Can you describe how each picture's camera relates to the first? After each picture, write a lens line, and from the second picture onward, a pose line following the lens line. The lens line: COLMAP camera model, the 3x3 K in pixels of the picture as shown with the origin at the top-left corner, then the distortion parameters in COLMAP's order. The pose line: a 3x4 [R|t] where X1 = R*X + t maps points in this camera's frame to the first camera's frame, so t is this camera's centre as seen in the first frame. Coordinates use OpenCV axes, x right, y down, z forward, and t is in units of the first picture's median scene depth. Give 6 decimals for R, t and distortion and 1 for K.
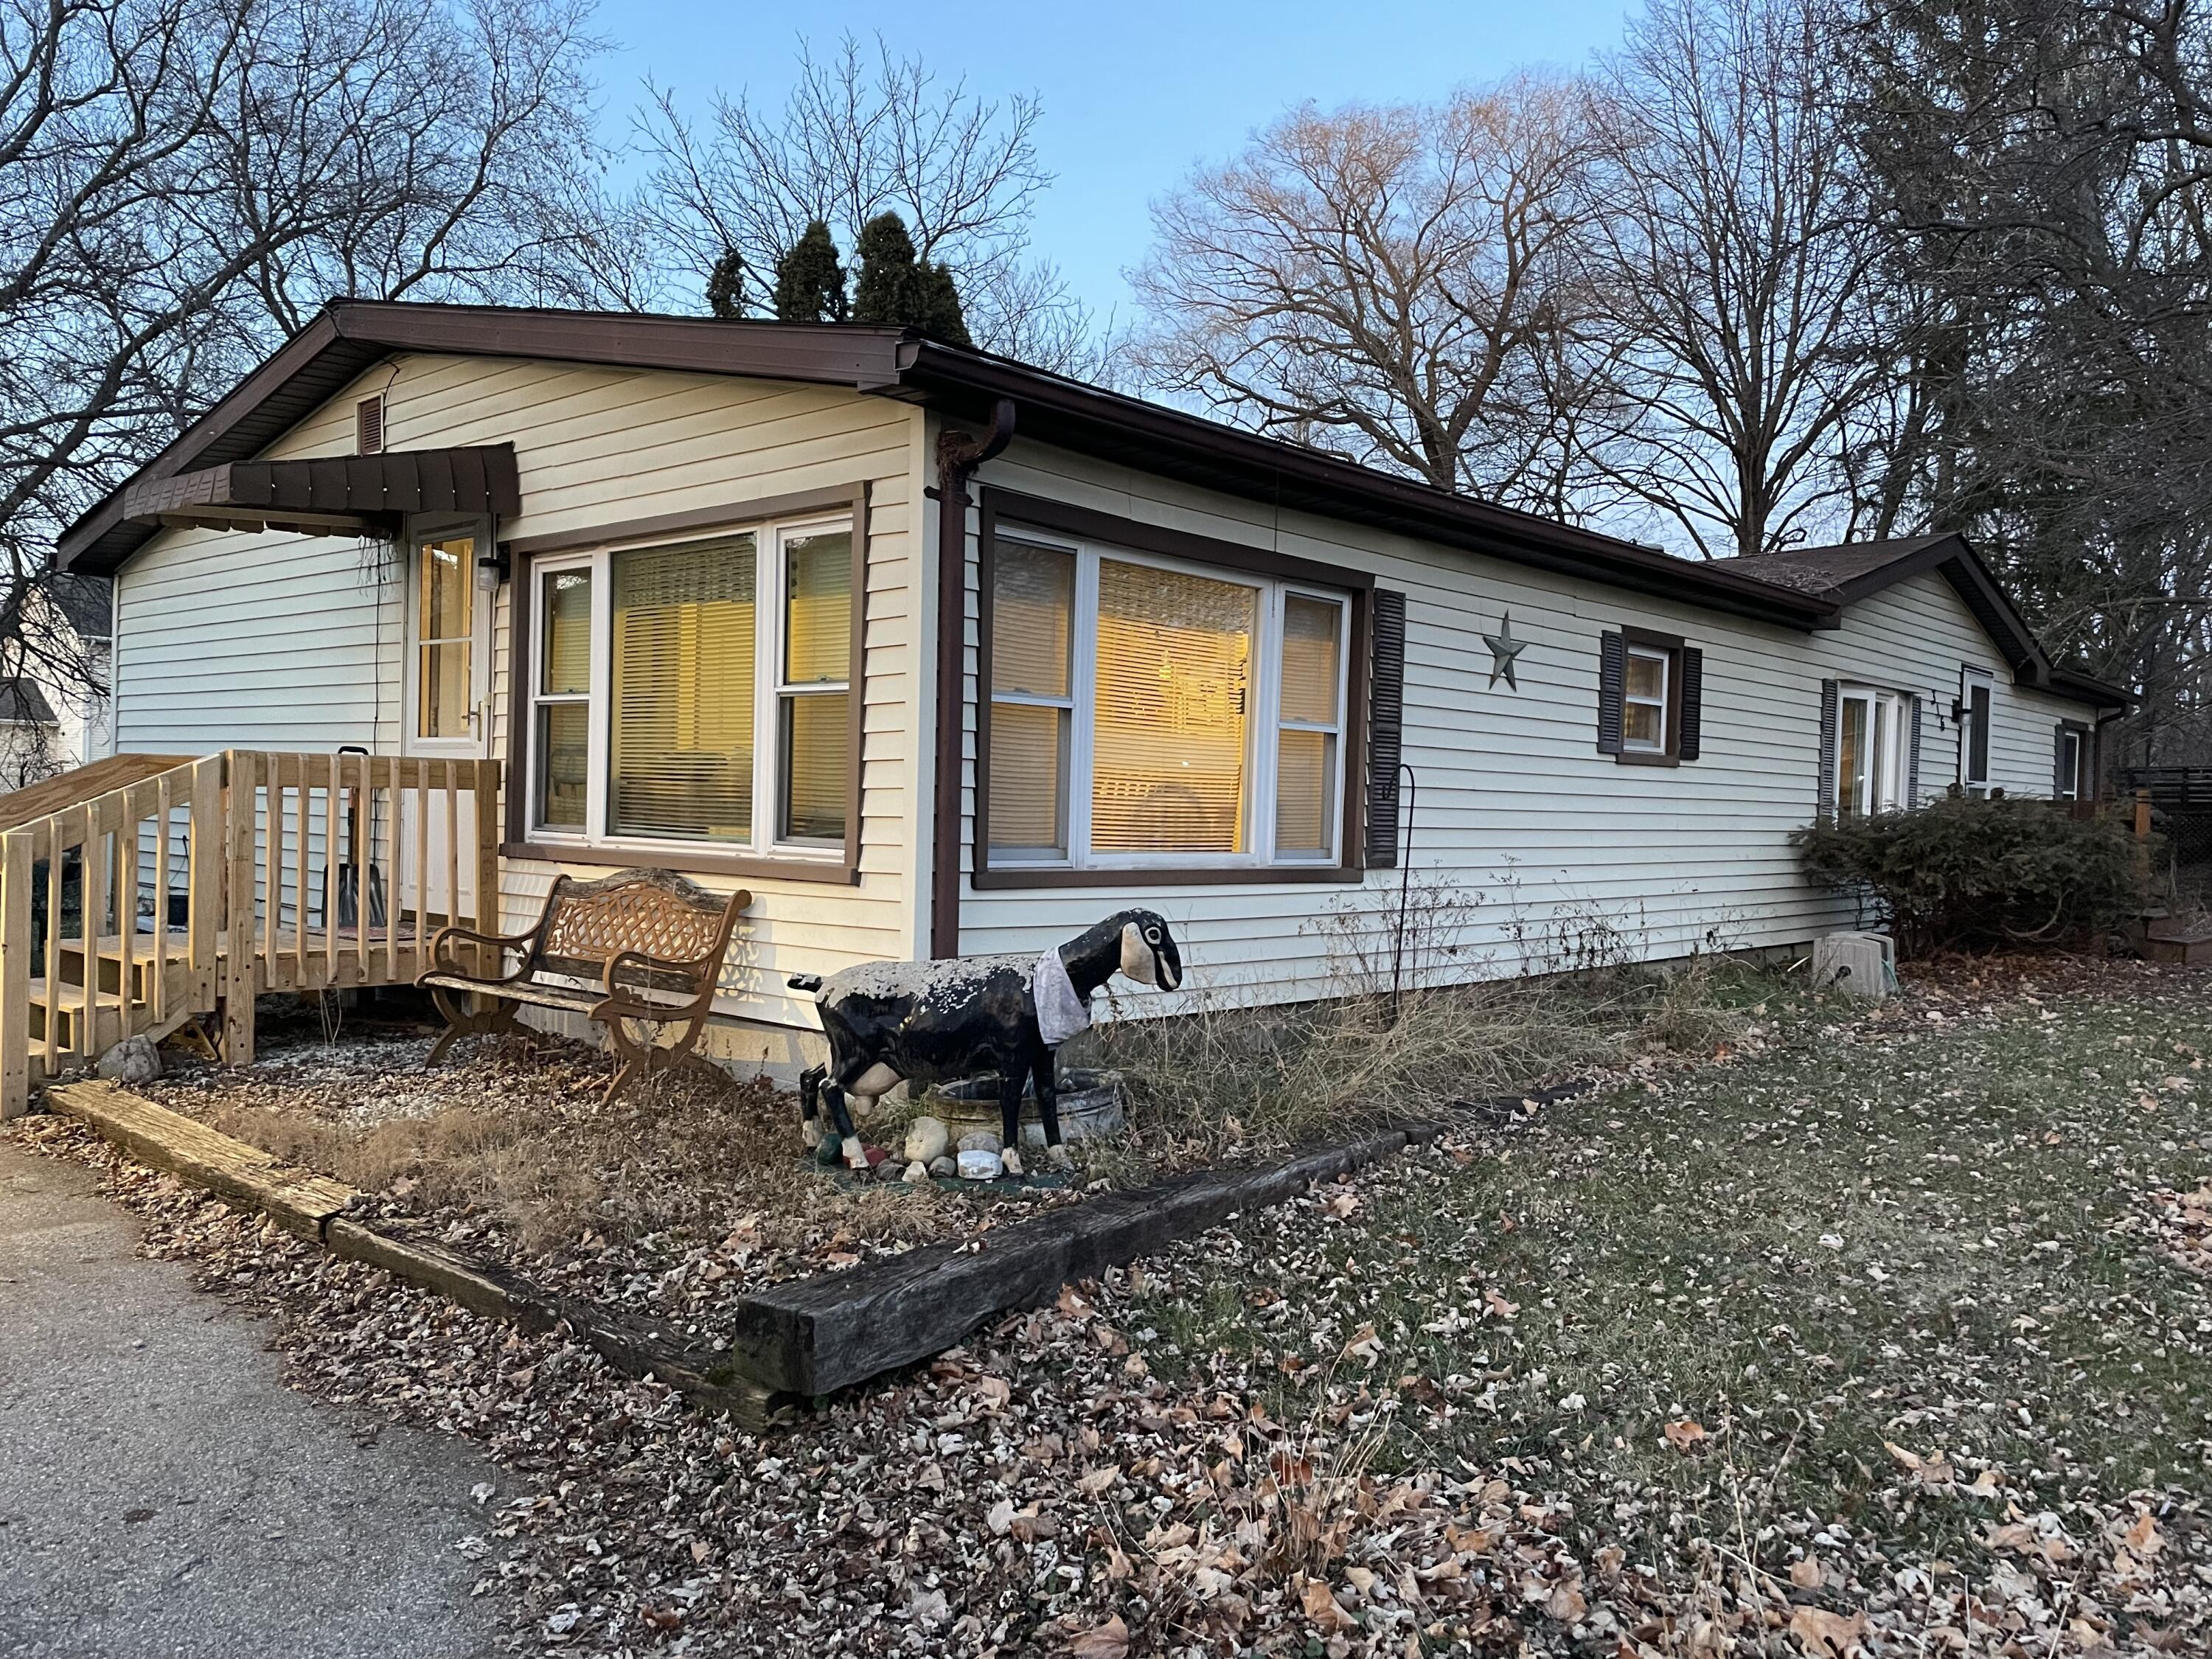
lens RADIAL K [[1672.7, 0, 1106.0], [0, 1672.7, 829.5], [0, 0, 1]] dist [0.093501, -0.124124]
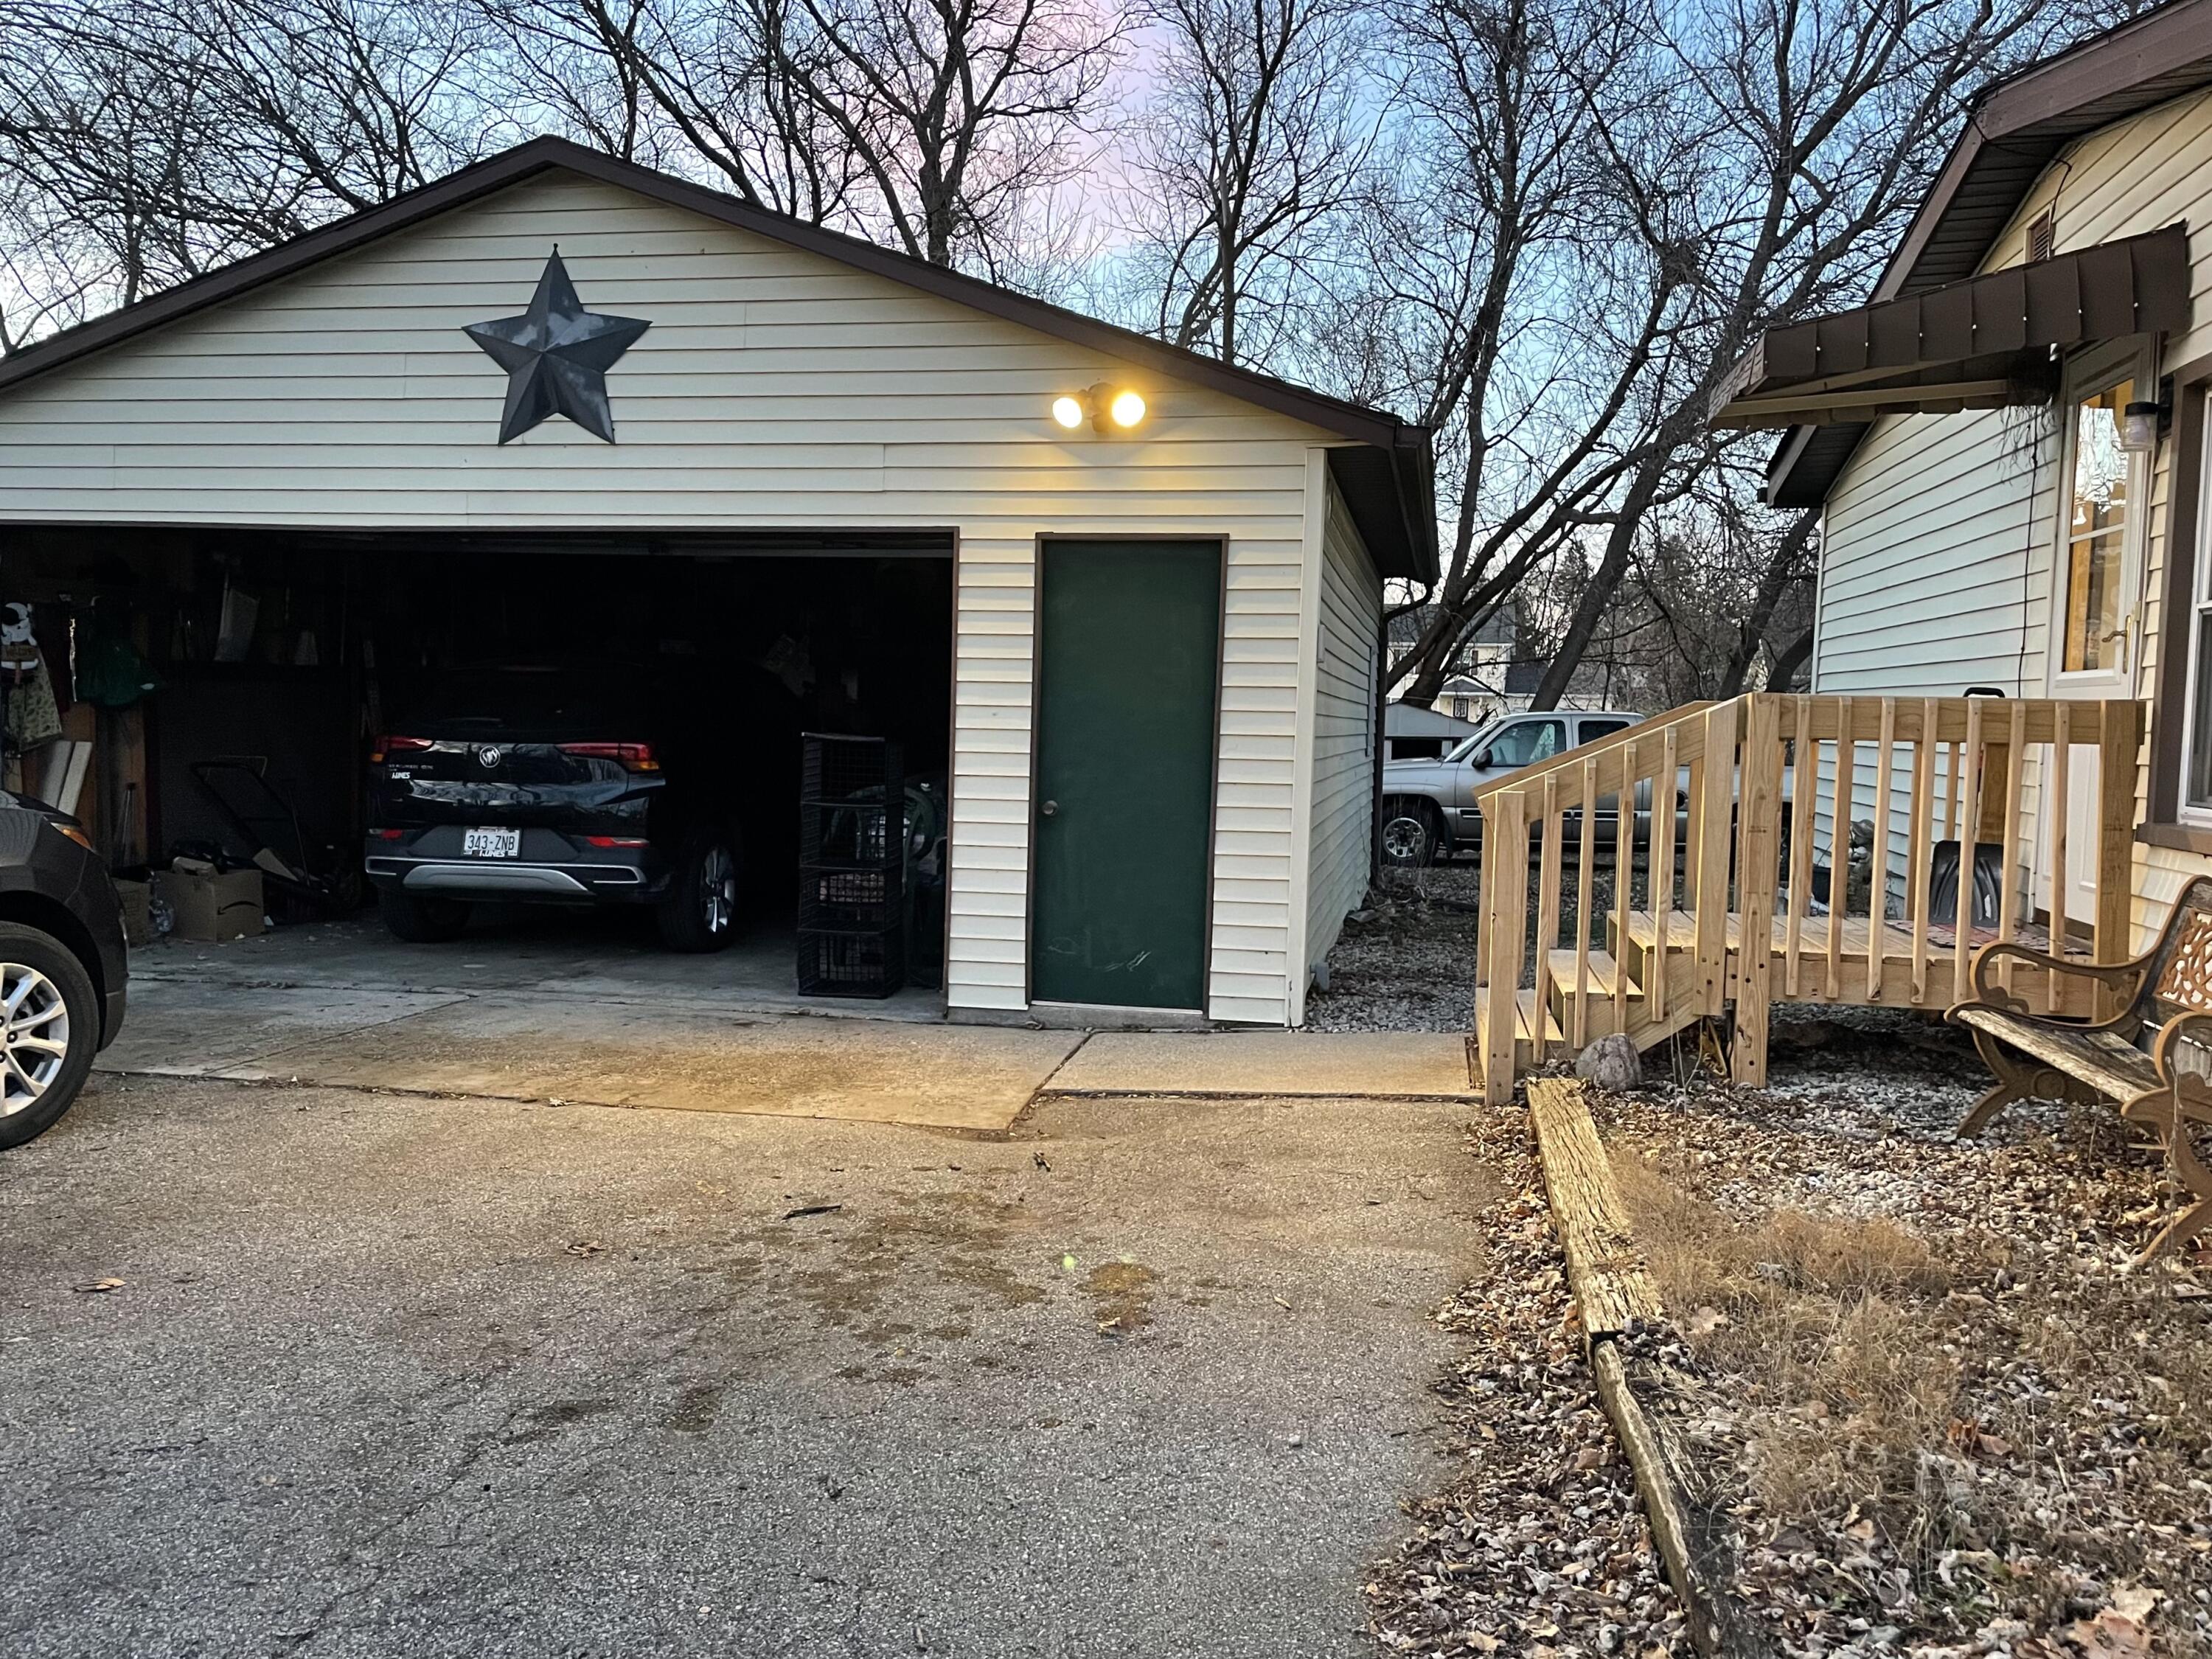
lens RADIAL K [[1774.1, 0, 1106.0], [0, 1774.1, 829.5], [0, 0, 1]] dist [0.067315, -0.079432]
pose [[0.517884, 0.043937, -0.854322, 0.048447], [-0.026160, 0.999026, 0.035521, -0.004662], [0.855051, 0.003953, 0.518529, 0.301346]]
